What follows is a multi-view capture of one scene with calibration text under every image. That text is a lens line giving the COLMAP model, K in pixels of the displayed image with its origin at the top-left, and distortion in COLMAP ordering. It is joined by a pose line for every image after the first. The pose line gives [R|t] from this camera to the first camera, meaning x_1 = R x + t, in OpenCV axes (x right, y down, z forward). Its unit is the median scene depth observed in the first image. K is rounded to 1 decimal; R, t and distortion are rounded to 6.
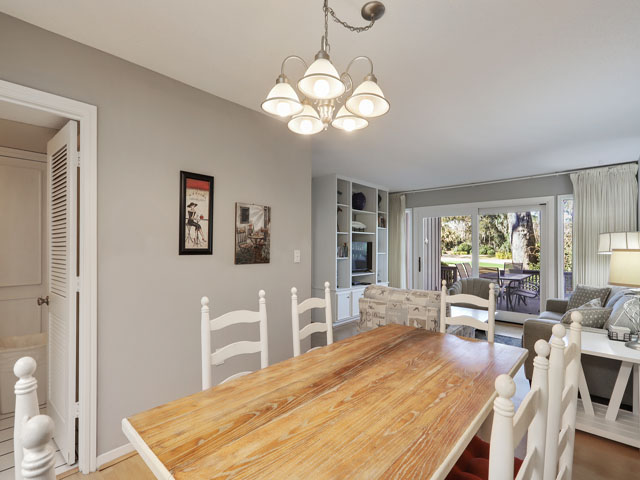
lens RADIAL K [[313.2, 0, 320.0], [0, 313.2, 240.0], [0, 0, 1]] dist [0.003722, 0.000900]
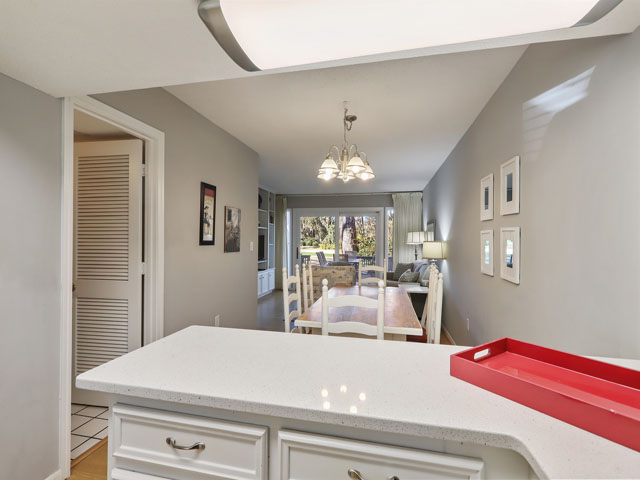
lens RADIAL K [[313.2, 0, 320.0], [0, 313.2, 240.0], [0, 0, 1]] dist [0.003722, 0.000900]
pose [[0.859858, 0.002709, 0.510526, -0.552162], [-0.016059, 0.999635, 0.021743, -0.009816], [-0.510280, -0.026894, 0.859587, -0.318720]]
